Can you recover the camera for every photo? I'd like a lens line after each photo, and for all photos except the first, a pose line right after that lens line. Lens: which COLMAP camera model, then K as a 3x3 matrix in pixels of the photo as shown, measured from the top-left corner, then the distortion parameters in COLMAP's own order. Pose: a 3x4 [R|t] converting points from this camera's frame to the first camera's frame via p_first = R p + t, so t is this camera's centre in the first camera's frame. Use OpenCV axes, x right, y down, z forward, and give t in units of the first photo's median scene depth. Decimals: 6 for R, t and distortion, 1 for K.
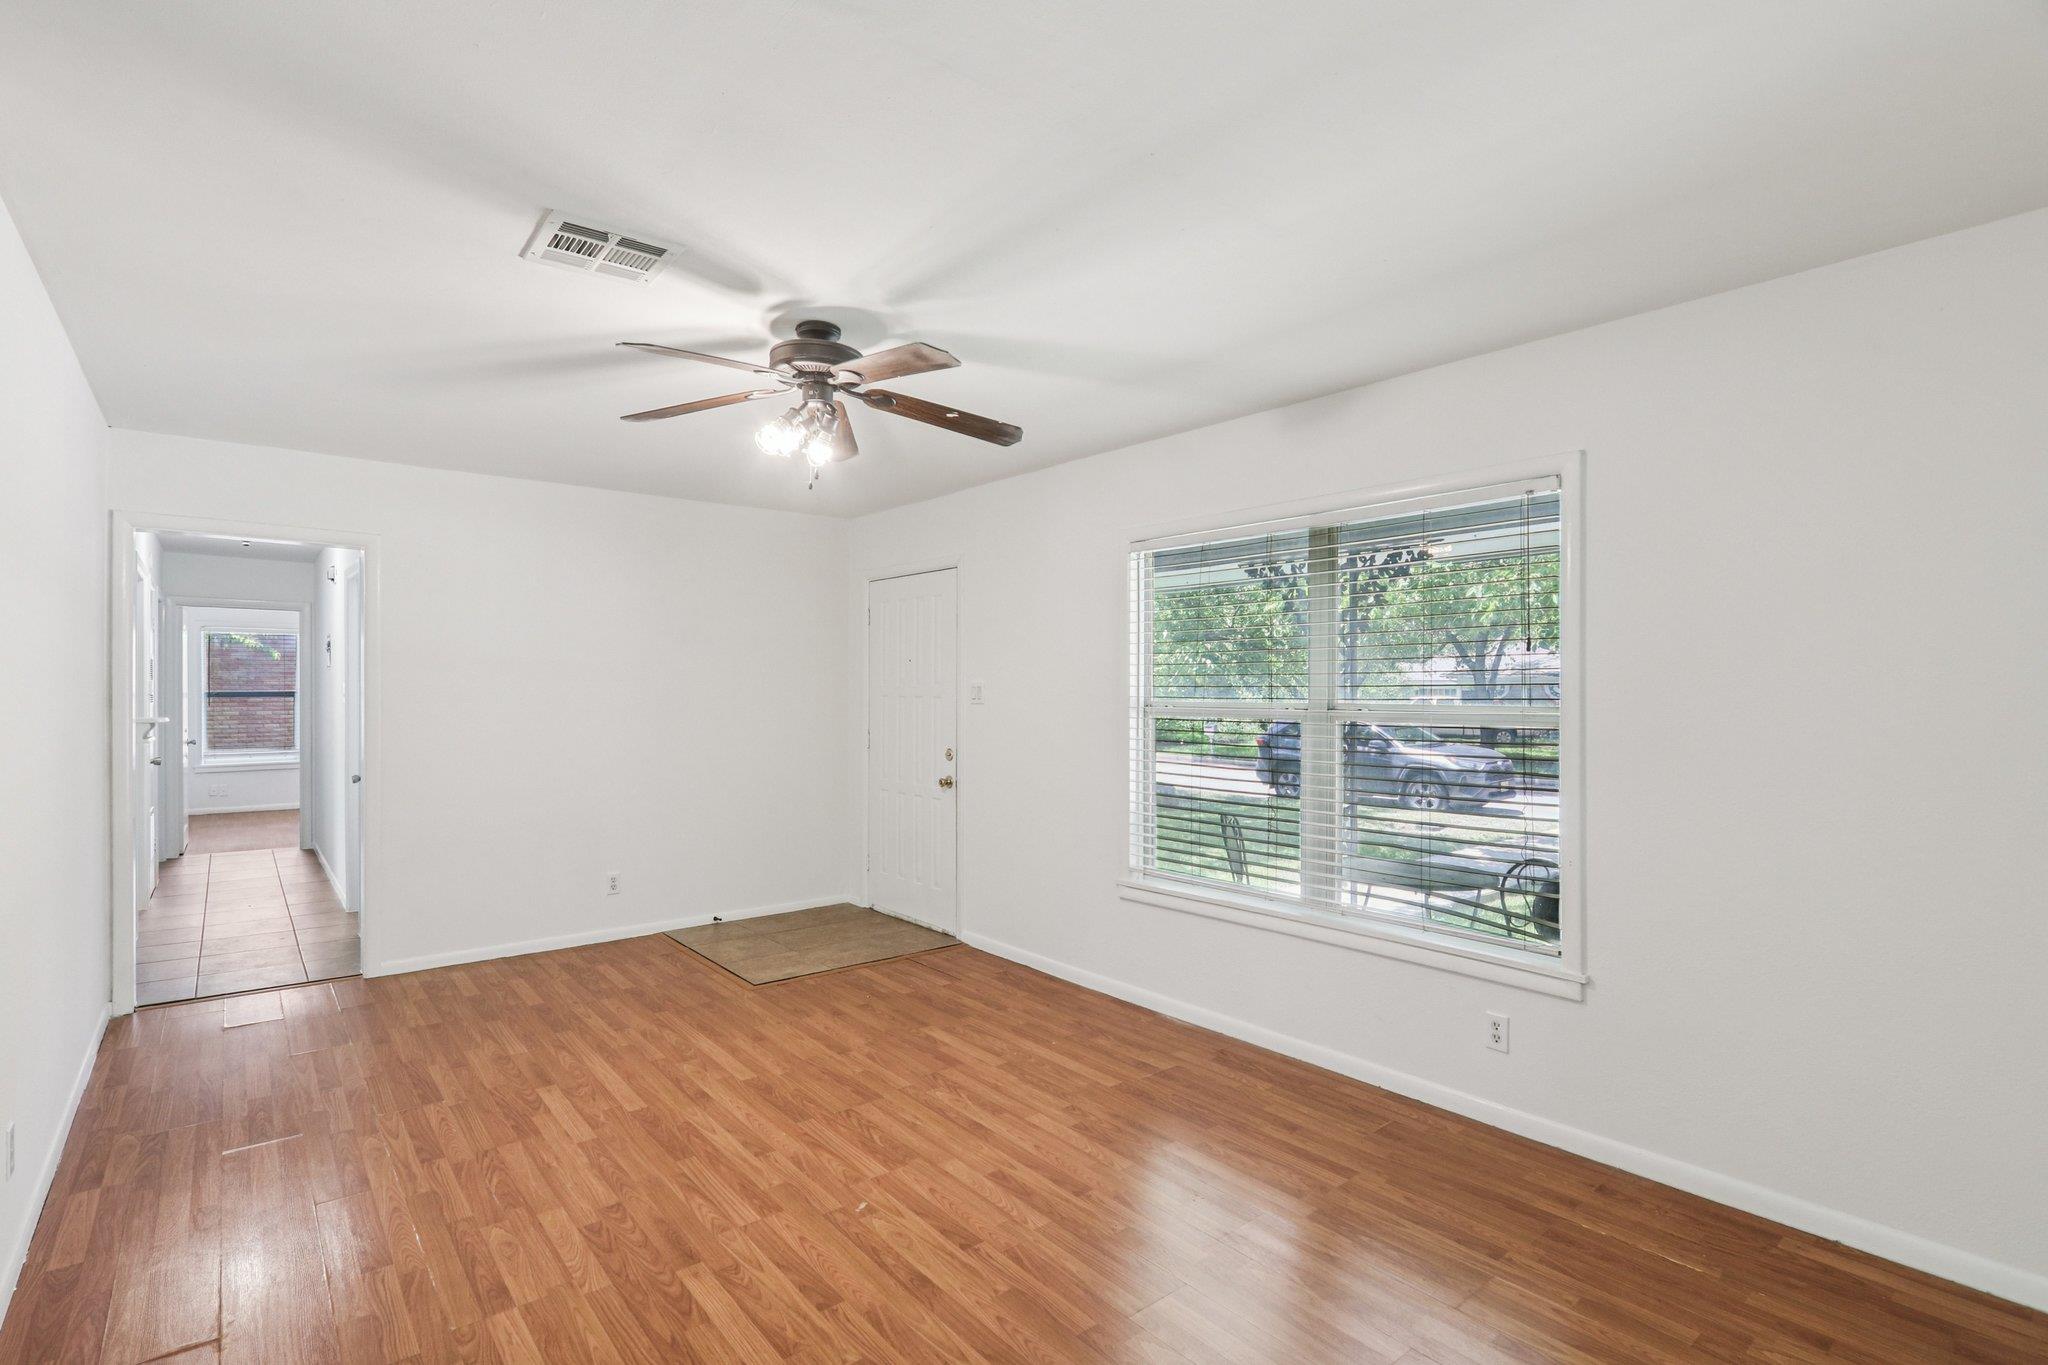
lens RADIAL K [[949.9, 0, 1024.0], [0, 949.9, 682.5], [0, 0, 1]] dist [-0.002127, -0.000296]
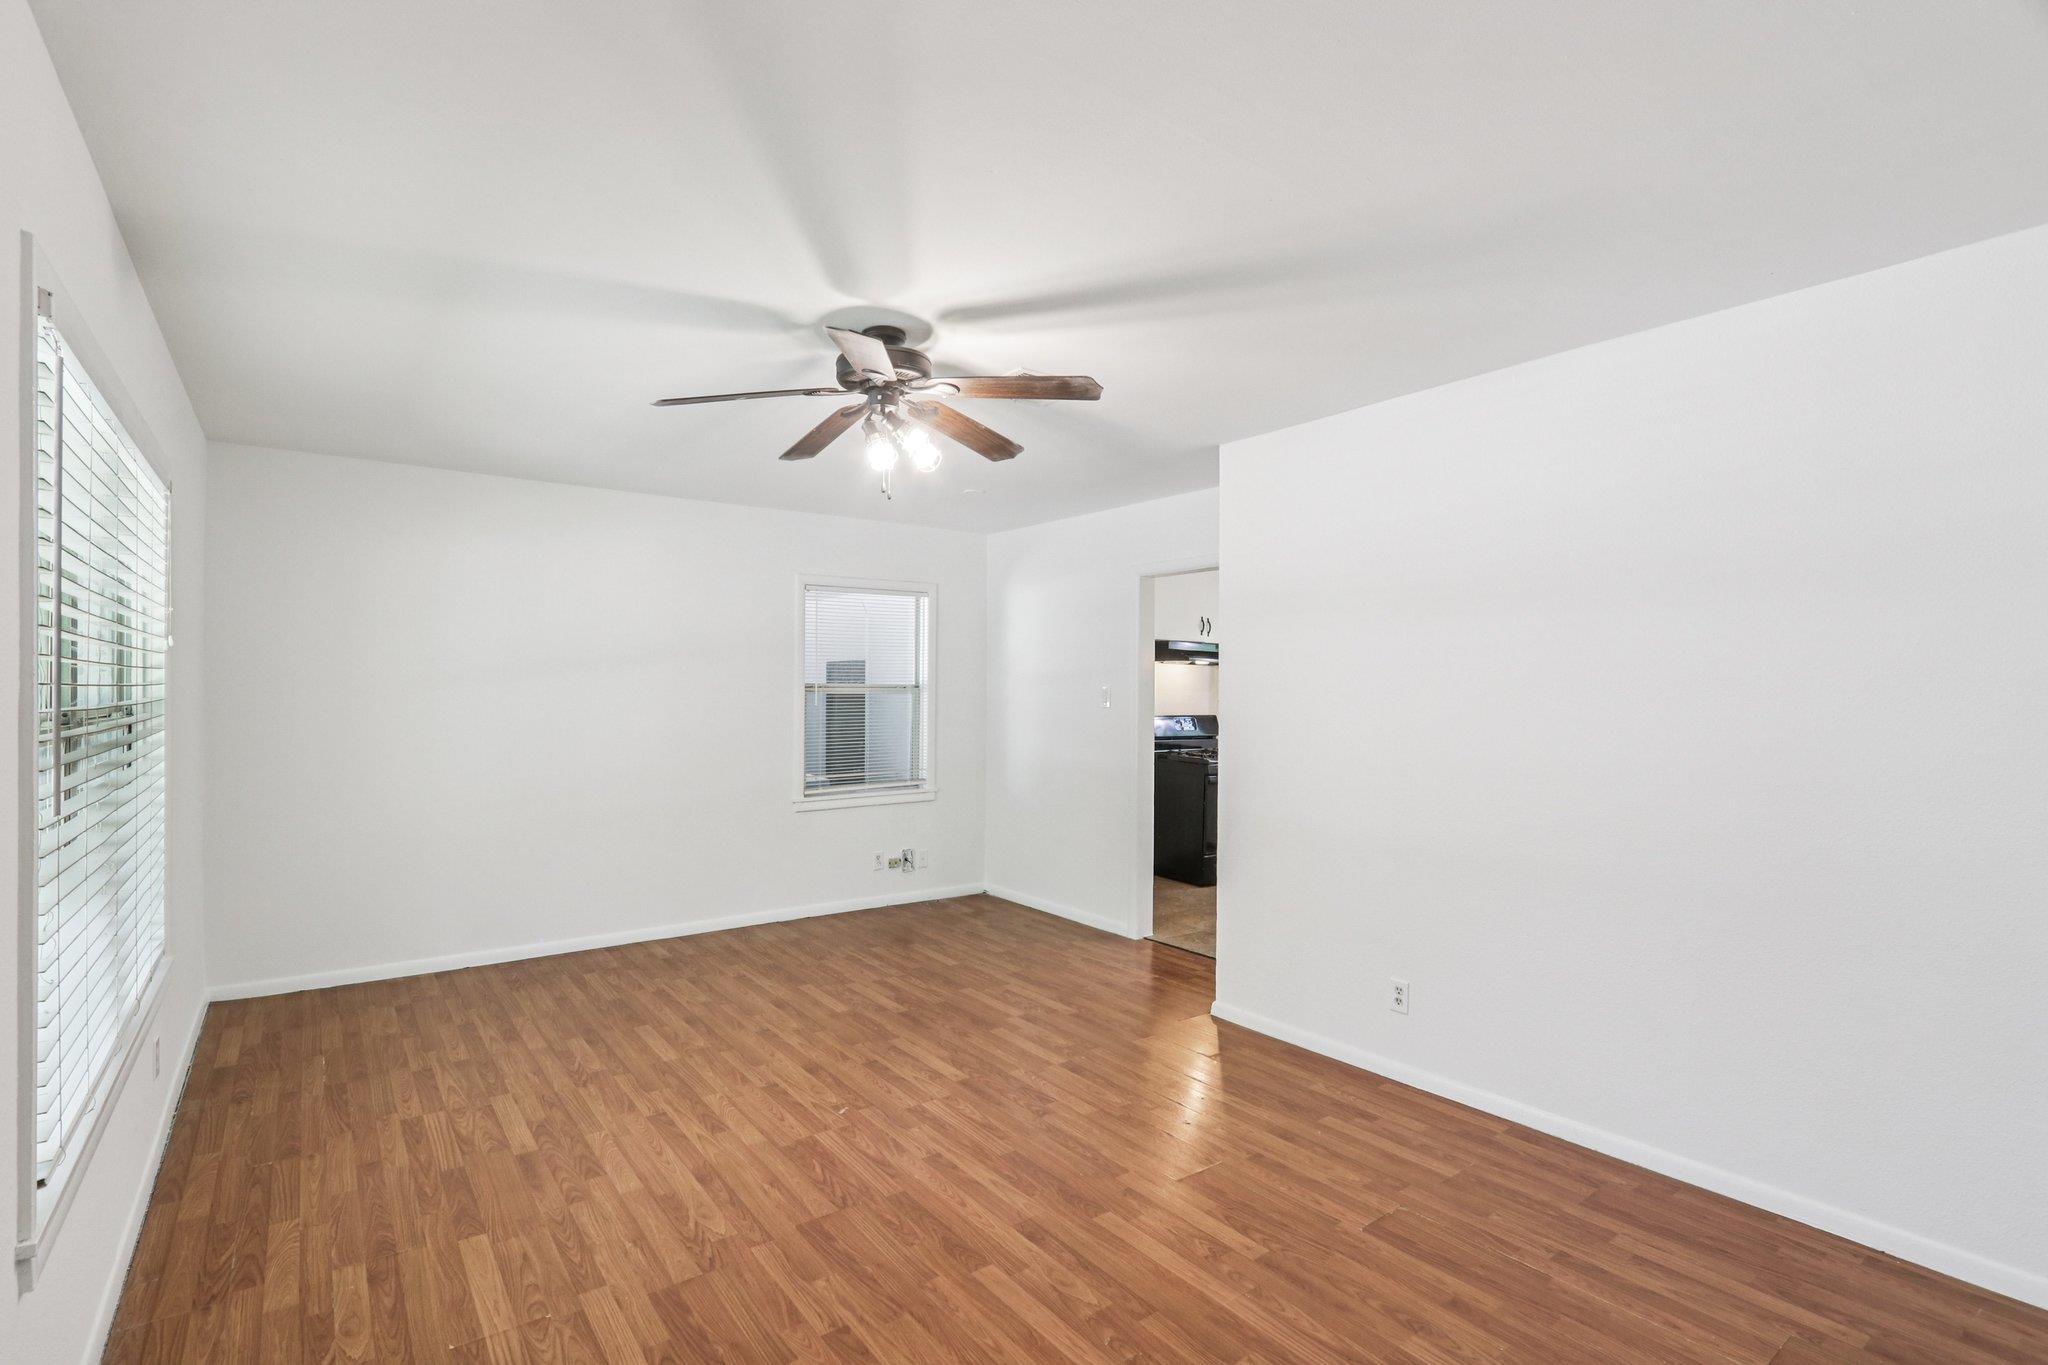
lens RADIAL K [[949.9, 0, 1024.0], [0, 949.9, 682.5], [0, 0, 1]] dist [-0.002127, -0.000296]
pose [[-0.998634, -0.005026, 0.052005, -0.407827], [-0.005808, 0.999872, -0.014891, 0.010268], [-0.051923, -0.015173, -0.998536, 1.944812]]
